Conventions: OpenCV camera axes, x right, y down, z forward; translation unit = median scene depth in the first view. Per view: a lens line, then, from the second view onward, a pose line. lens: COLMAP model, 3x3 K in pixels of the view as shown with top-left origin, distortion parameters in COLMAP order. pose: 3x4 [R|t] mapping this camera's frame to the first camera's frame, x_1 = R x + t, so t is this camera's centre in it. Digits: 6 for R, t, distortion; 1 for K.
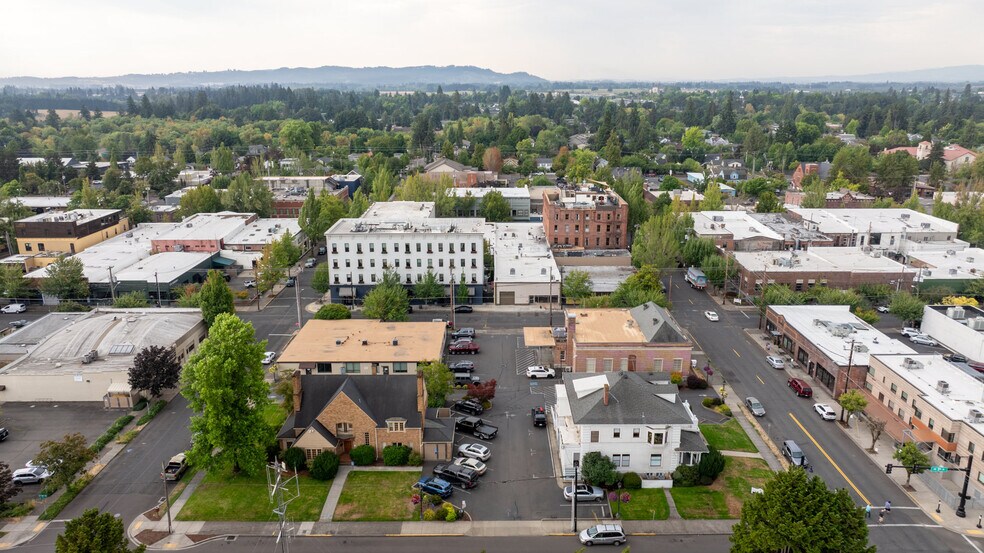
lens RADIAL K [[691.9, 0, 497.3], [0, 691.9, 273.8], [0, 0, 1]] dist [-0.016519, 0.003684]
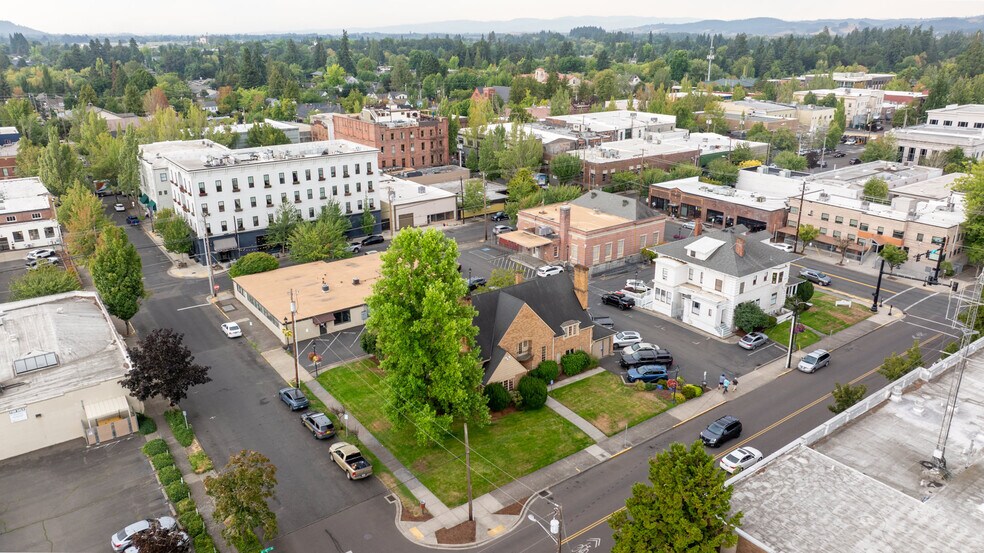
lens RADIAL K [[698.1, 0, 498.6], [0, 698.1, 272.4], [0, 0, 1]] dist [-0.014848, -0.001677]
pose [[0.807430, -0.192209, 0.557775, -0.413720], [0.159982, 0.981349, 0.106584, 0.023078], [-0.567859, 0.003175, 0.823120, 0.190681]]
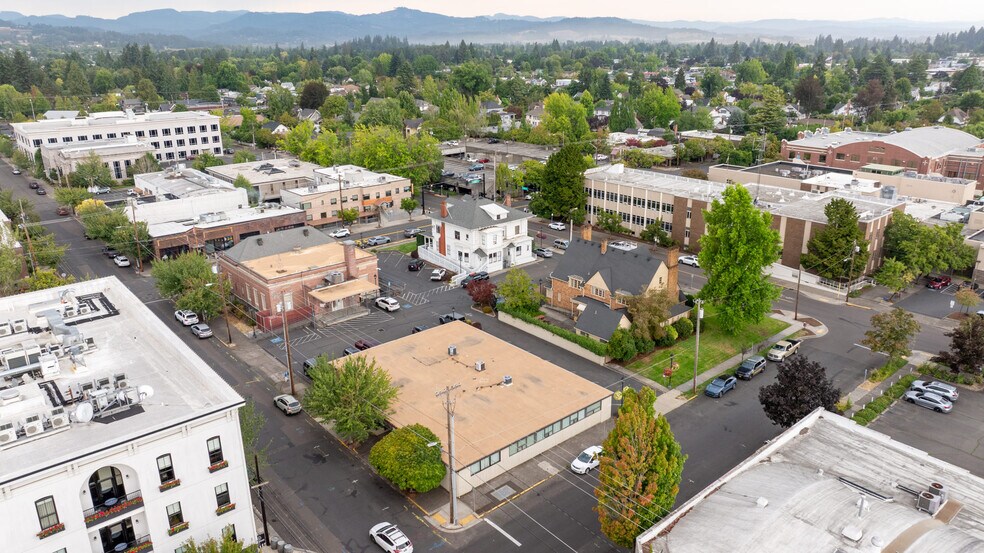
lens RADIAL K [[691.9, 0, 497.3], [0, 691.9, 273.8], [0, 0, 1]] dist [-0.016519, 0.003684]
pose [[-0.652790, -0.234597, 0.720299, -0.524154], [0.214555, 0.854649, 0.472801, -0.223823], [-0.726520, 0.463183, -0.507572, 1.035899]]
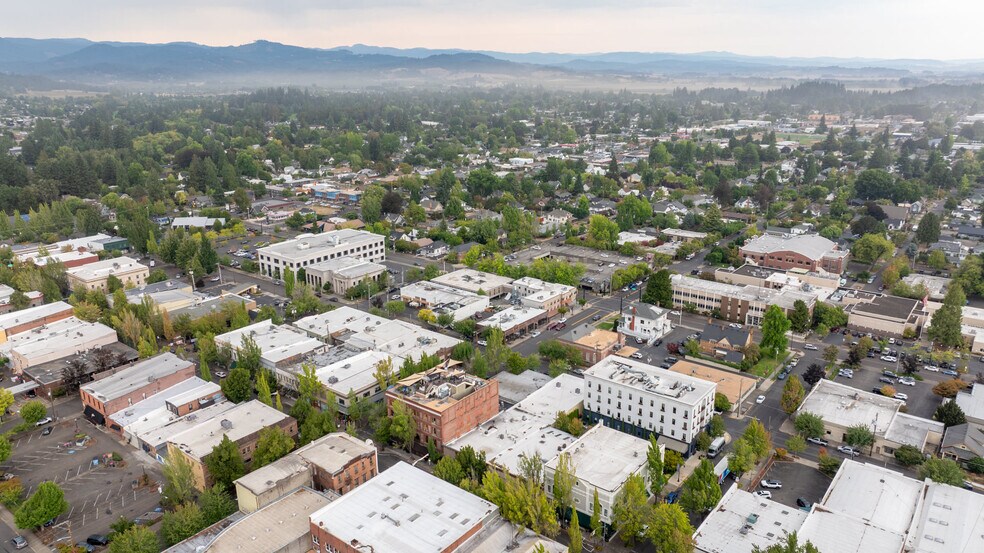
lens RADIAL K [[693.8, 0, 498.7], [0, 693.8, 275.8], [0, 0, 1]] dist [-0.010246, -0.001671]
pose [[-0.789145, -0.171180, 0.589871, -0.659140], [0.171102, 0.861093, 0.478793, -0.932218], [-0.589893, 0.478765, -0.650238, 1.988857]]
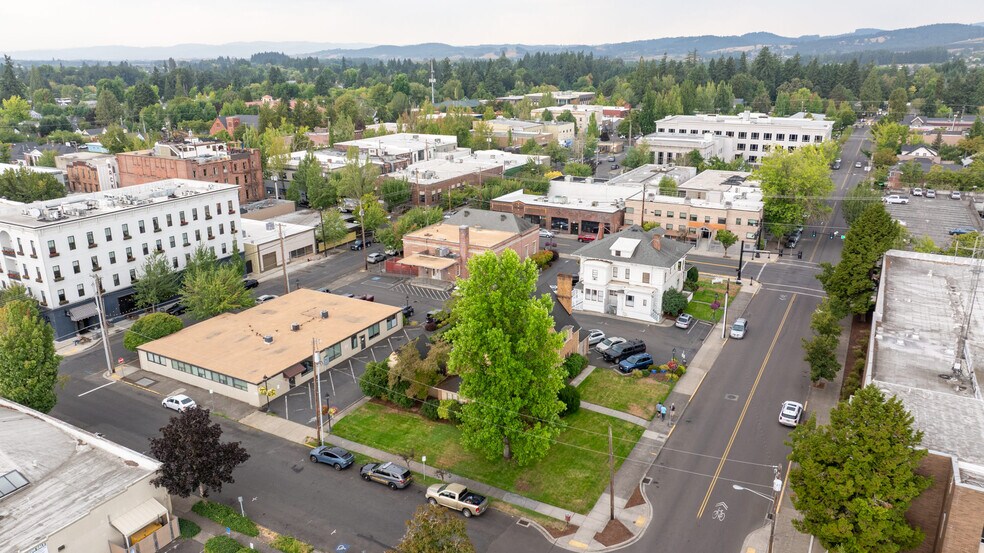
lens RADIAL K [[698.1, 0, 498.6], [0, 698.1, 272.4], [0, 0, 1]] dist [-0.014848, -0.001677]
pose [[0.482585, -0.259069, 0.836657, -0.565229], [0.239350, 0.957900, 0.158553, -0.019113], [-0.842510, 0.123738, 0.524277, 0.339684]]
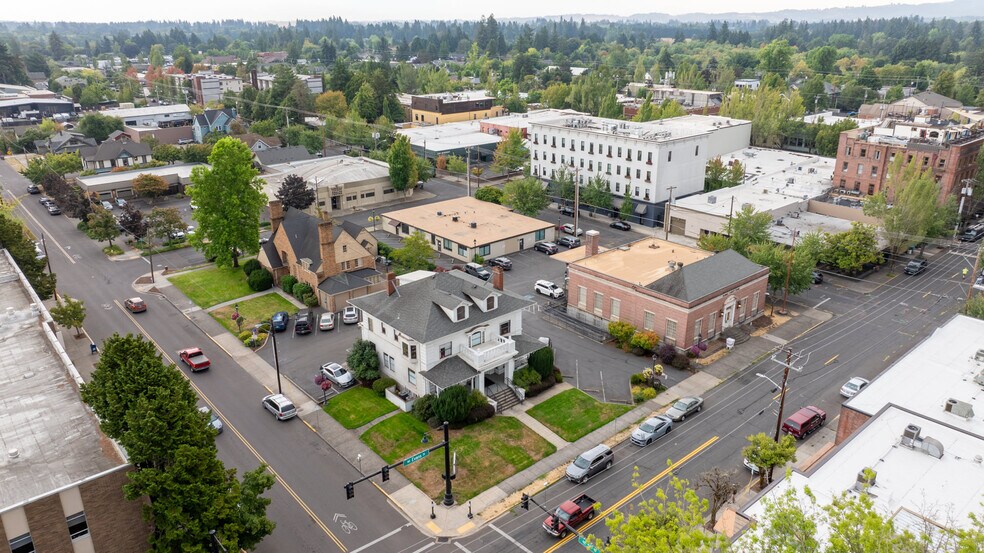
lens RADIAL K [[691.9, 0, 497.3], [0, 691.9, 273.8], [0, 0, 1]] dist [-0.016519, 0.003684]
pose [[0.654649, 0.261055, -0.709426, 0.483527], [-0.200852, 0.964813, 0.169690, -0.006784], [0.728762, 0.031402, 0.684047, 0.283190]]
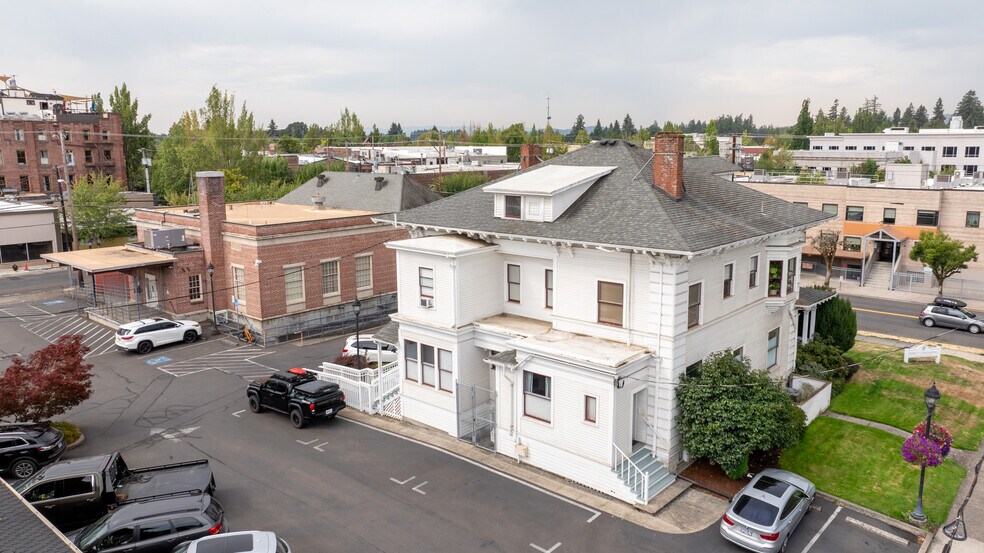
lens RADIAL K [[713.1, 0, 516.5], [0, 713.1, 273.8], [0, 0, 1]] dist [-0.012371, -0.002404]
pose [[0.646602, -0.137384, 0.750354, -0.067929], [0.205330, 0.978690, 0.002252, 0.115924], [-0.734674, 0.152614, 0.661032, 0.480676]]
